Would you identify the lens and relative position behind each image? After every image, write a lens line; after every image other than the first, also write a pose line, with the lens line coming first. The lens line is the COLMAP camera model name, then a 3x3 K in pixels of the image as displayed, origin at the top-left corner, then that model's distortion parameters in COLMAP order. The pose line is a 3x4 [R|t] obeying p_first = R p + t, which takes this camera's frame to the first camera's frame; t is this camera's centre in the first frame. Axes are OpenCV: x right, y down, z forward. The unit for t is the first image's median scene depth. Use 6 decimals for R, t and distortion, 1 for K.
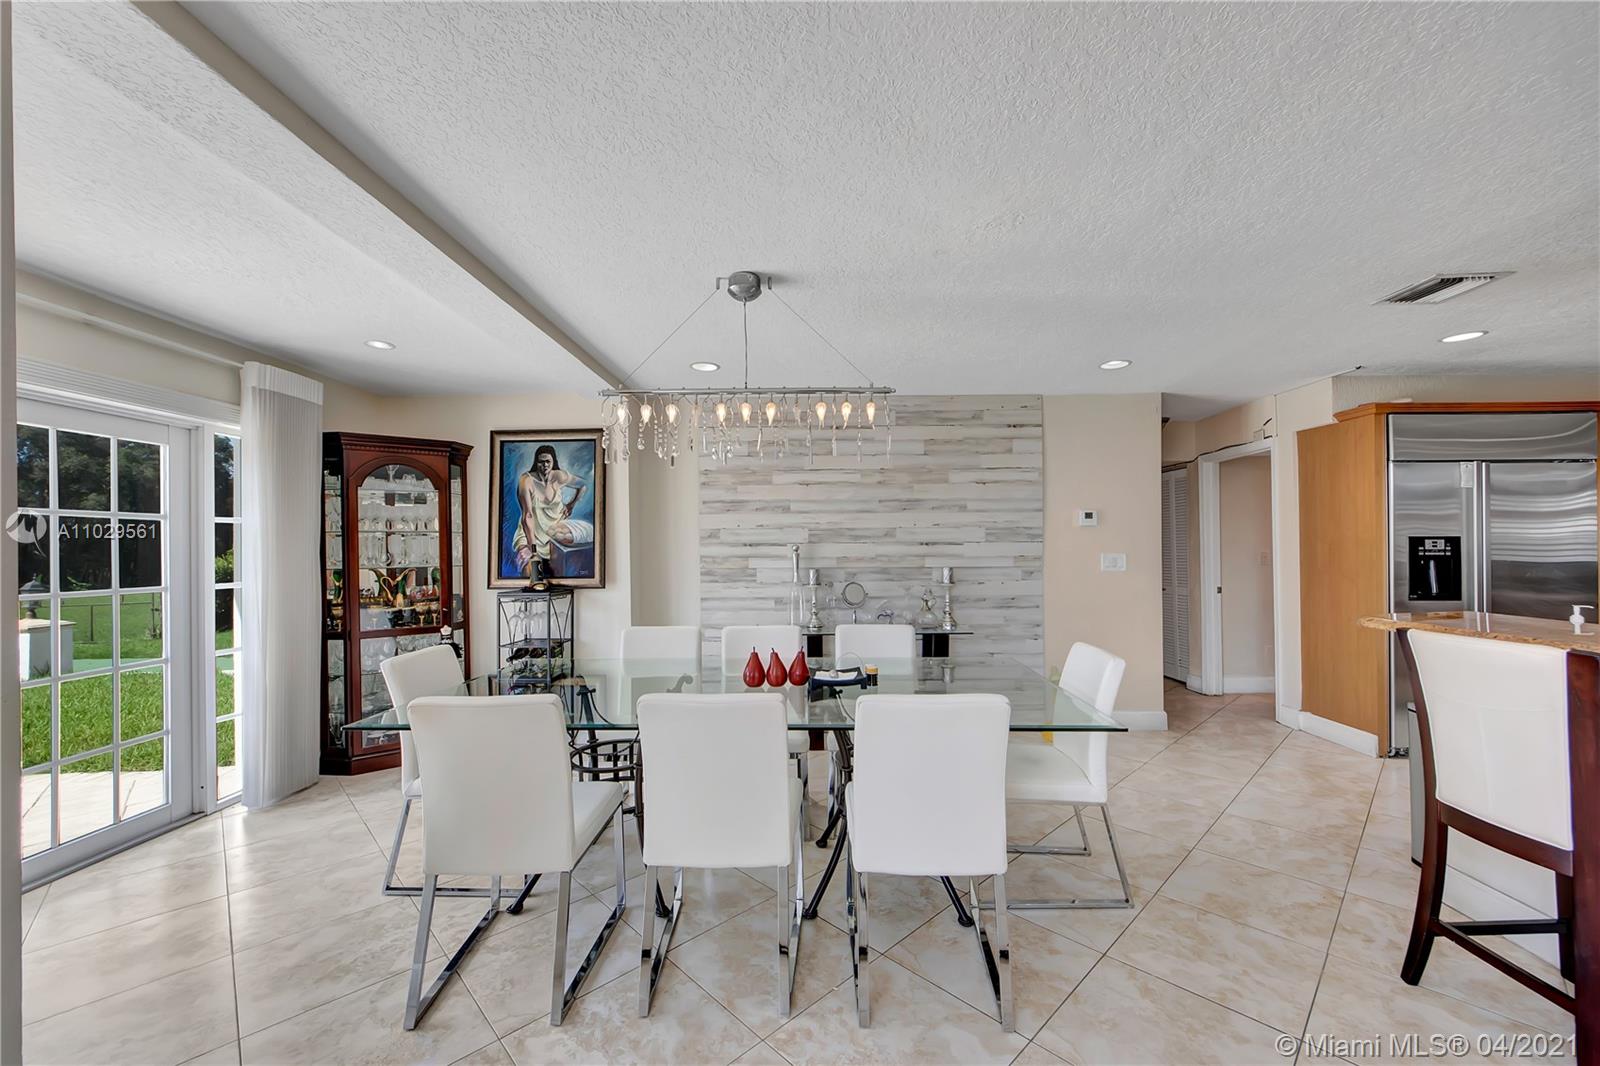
lens RADIAL K [[621.1, 0, 801.6], [0, 621.1, 547.2], [0, 0, 1]] dist [-0.000540, -0.000610]
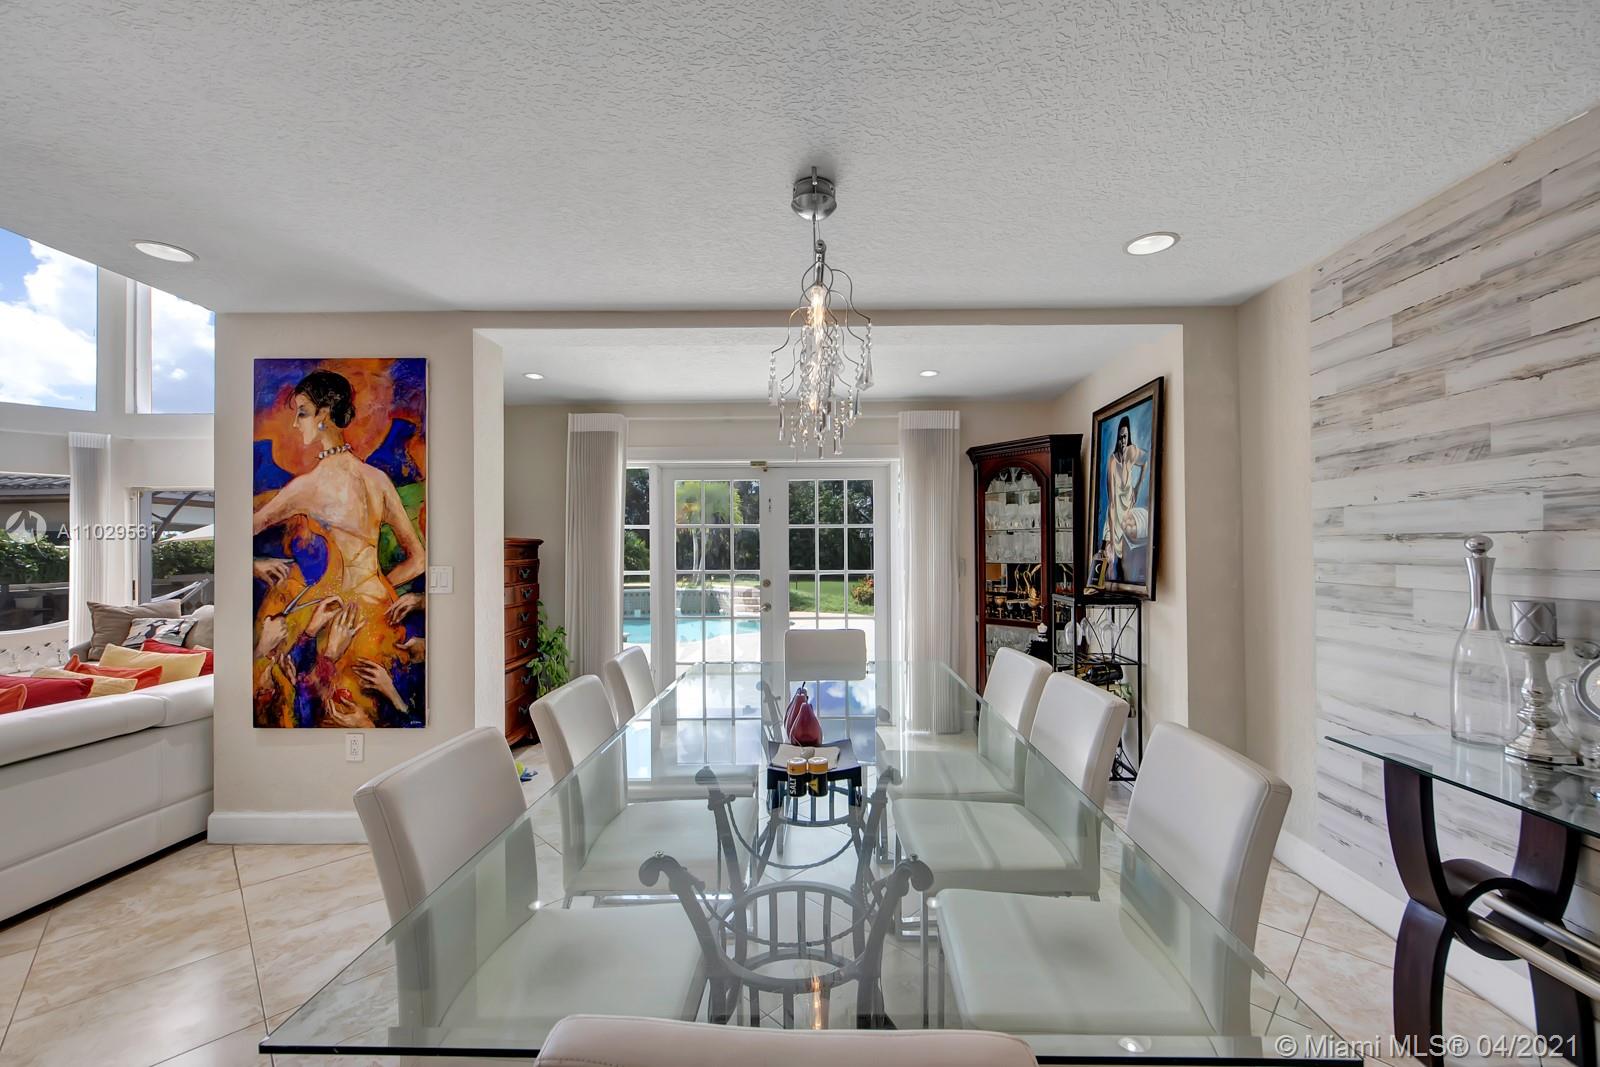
lens RADIAL K [[621.1, 0, 804.9], [0, 621.1, 546.9], [0, 0, 1]] dist [-0.000540, -0.000610]
pose [[0.026842, 0.003957, -0.999632, 0.377064], [0.007092, 0.999966, 0.004149, -0.001687], [0.999615, -0.007200, 0.026813, 0.557212]]
